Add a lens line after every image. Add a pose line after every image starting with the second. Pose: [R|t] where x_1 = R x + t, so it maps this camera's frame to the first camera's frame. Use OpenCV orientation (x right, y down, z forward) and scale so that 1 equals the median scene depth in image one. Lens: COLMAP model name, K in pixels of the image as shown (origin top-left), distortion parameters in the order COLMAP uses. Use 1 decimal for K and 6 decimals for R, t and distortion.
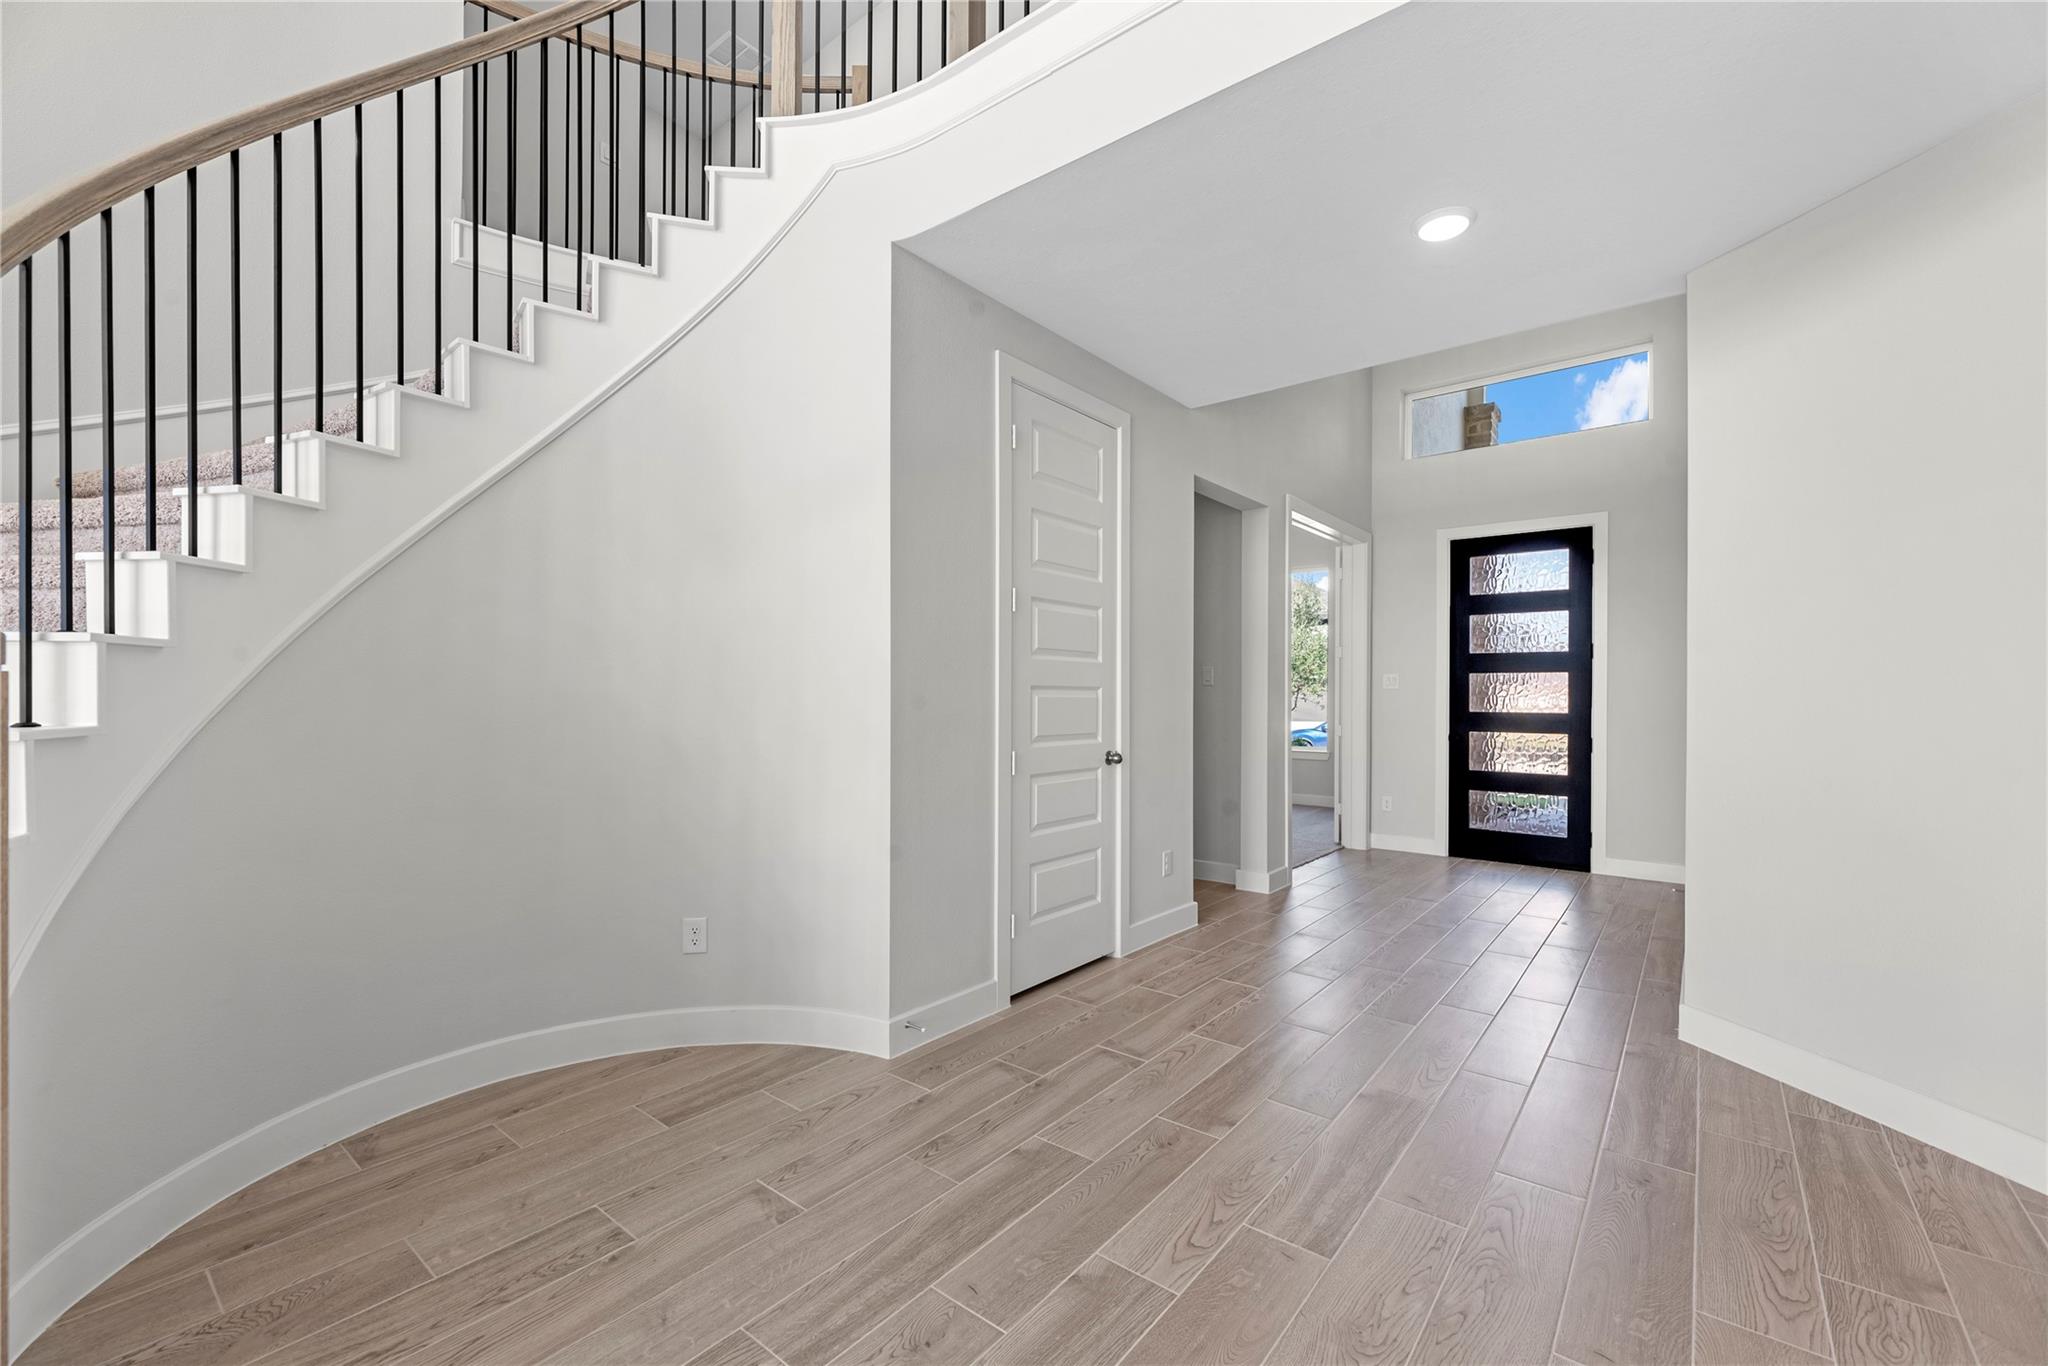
lens RADIAL K [[847.0, 0, 1019.8], [0, 847.0, 686.6], [0, 0, 1]] dist [-0.000245, 0.000201]
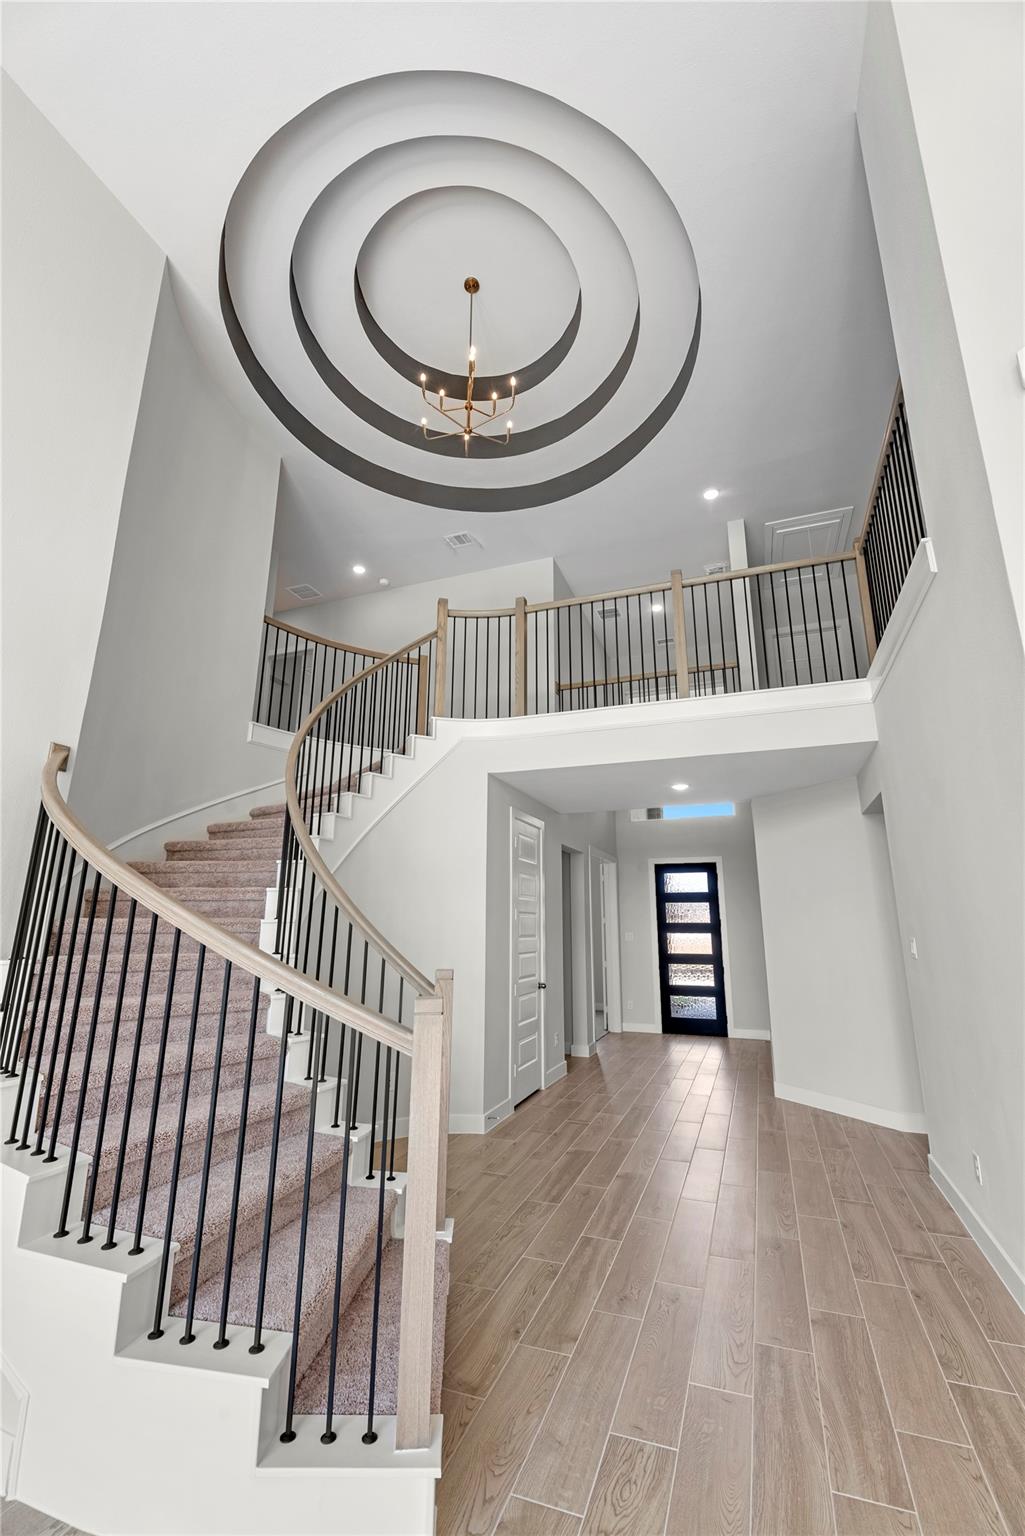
lens RADIAL K [[635.2, 0, 525.2], [0, 635.2, 764.1], [0, 0, 1]] dist [-0.000245, 0.000201]
pose [[0.943943, 0.078054, 0.320749, -0.475193], [0.001178, 0.970842, -0.239719, -0.072311], [-0.330107, 0.226659, 0.916327, -0.557060]]
